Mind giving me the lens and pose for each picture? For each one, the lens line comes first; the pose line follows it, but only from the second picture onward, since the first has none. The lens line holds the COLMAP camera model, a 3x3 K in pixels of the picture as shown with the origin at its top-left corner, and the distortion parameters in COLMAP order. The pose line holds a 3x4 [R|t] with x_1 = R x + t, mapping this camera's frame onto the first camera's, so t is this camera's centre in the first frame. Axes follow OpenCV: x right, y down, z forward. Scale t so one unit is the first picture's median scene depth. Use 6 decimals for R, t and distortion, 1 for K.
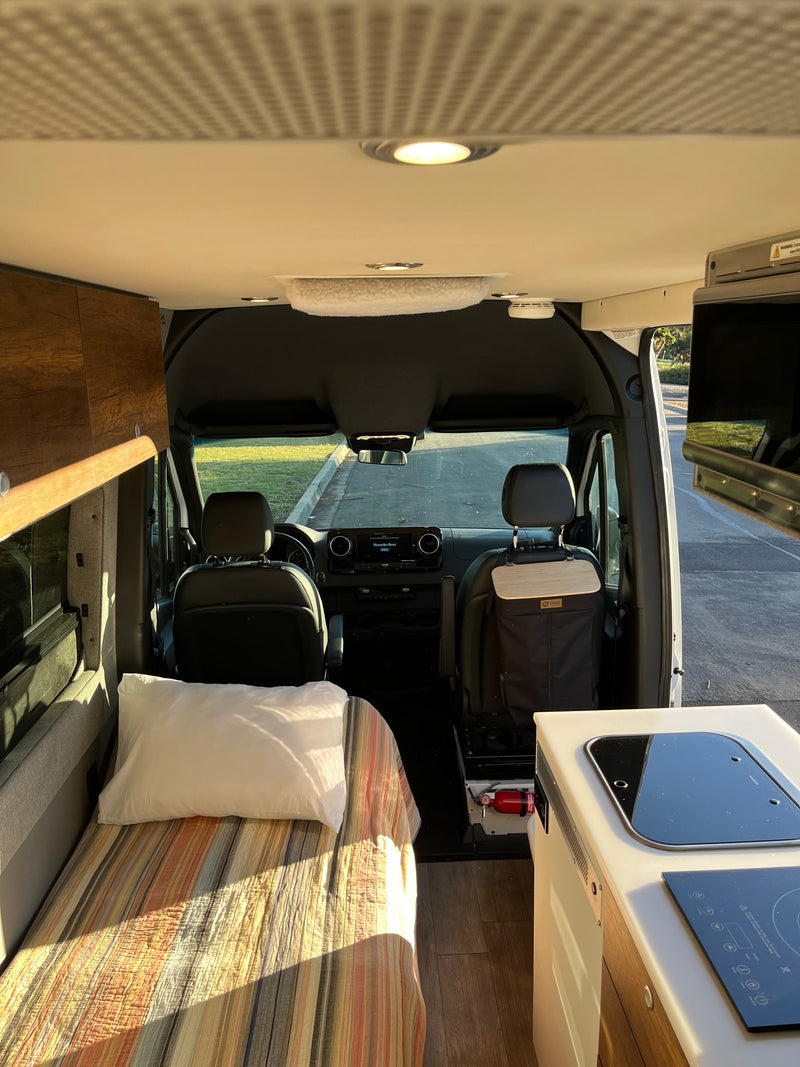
lens RADIAL K [[822.3, 0, 400.0], [0, 822.3, 533.5], [0, 0, 1]] dist [0.095888, -0.123082]
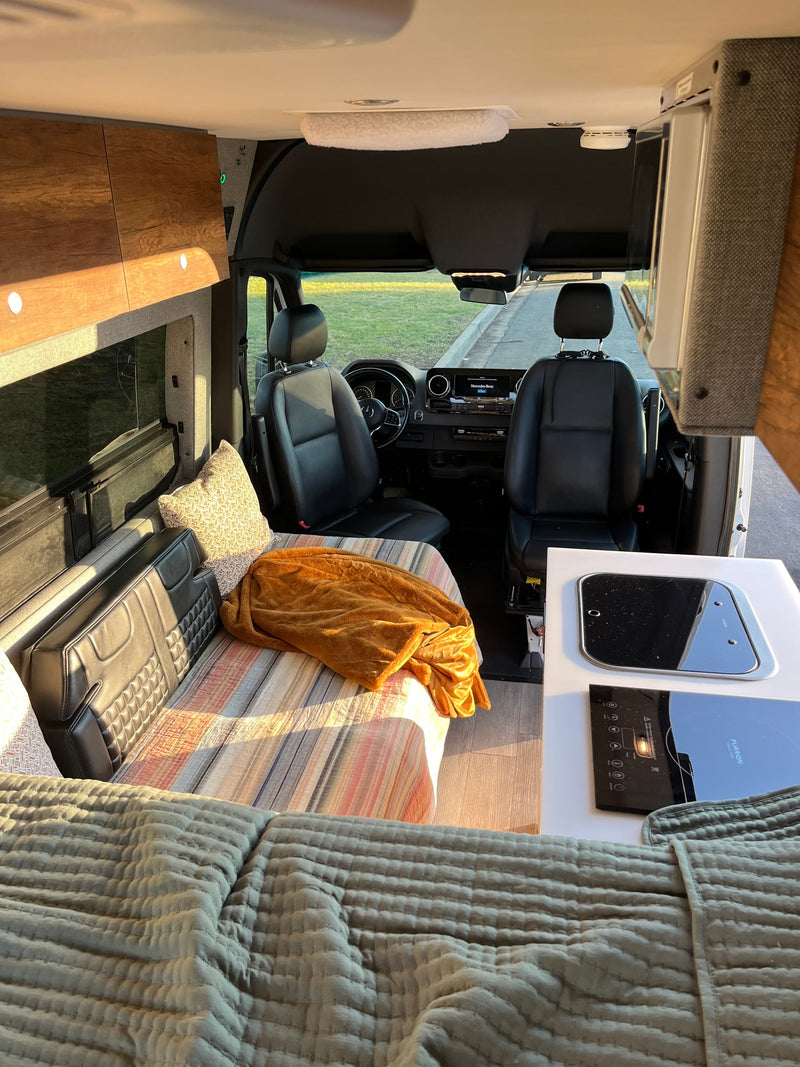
lens RADIAL K [[822.3, 0, 400.0], [0, 822.3, 533.5], [0, 0, 1]] dist [0.095888, -0.123082]
pose [[0.977335, 0.089005, -0.192079, 0.184647], [-0.051739, 0.980233, 0.190961, 0.004373], [0.205279, -0.176695, 0.962621, -0.066742]]
